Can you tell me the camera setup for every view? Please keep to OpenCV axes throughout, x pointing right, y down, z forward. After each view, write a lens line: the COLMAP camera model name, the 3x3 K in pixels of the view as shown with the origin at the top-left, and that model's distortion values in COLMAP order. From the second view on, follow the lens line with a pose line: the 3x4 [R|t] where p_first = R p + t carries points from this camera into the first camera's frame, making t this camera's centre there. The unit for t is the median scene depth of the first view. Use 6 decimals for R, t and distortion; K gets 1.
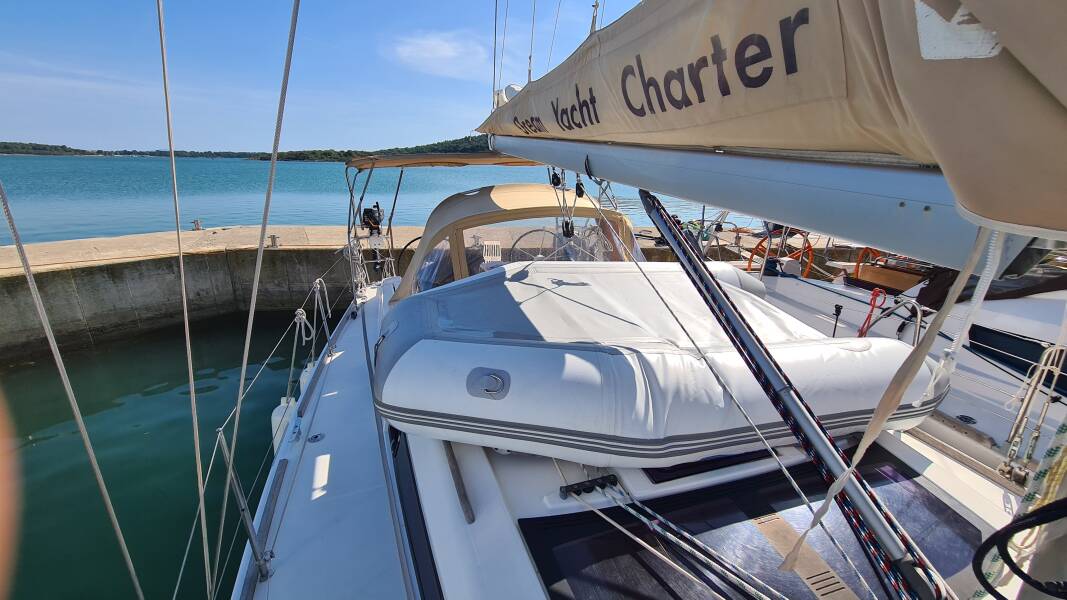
lens RADIAL K [[435.5, 0, 530.6], [0, 435.5, 295.8], [0, 0, 1]] dist [-0.000131, -0.000287]
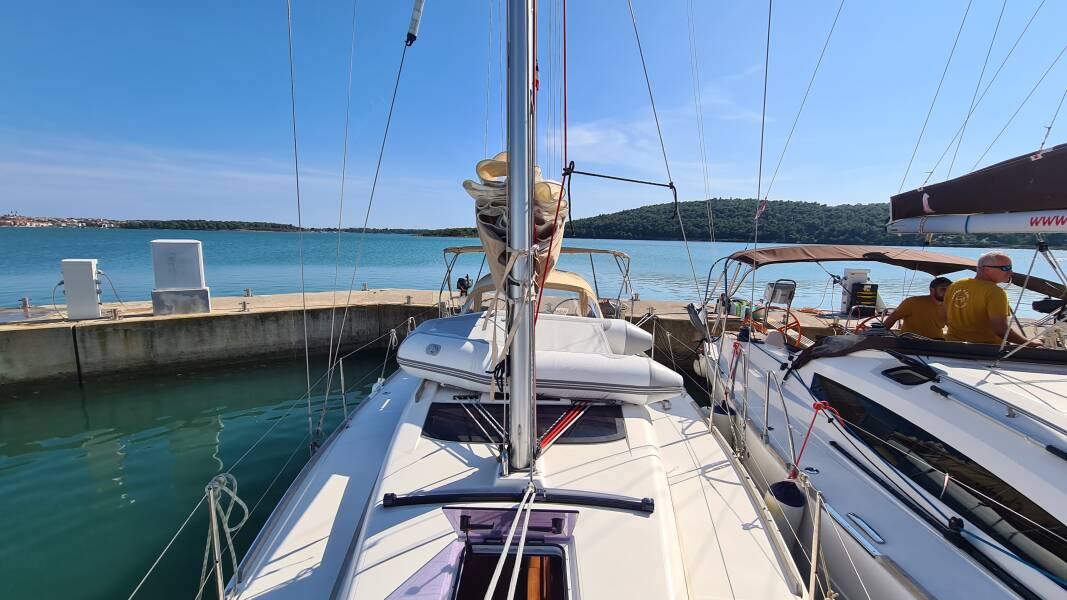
lens RADIAL K [[435.5, 0, 533.9], [0, 435.5, 296.2], [0, 0, 1]] dist [-0.000131, -0.000287]
pose [[0.958629, 0.041766, -0.281578, 0.208079], [-0.087493, 0.984526, -0.151837, 0.044830], [0.270879, 0.170192, 0.947449, -0.244885]]
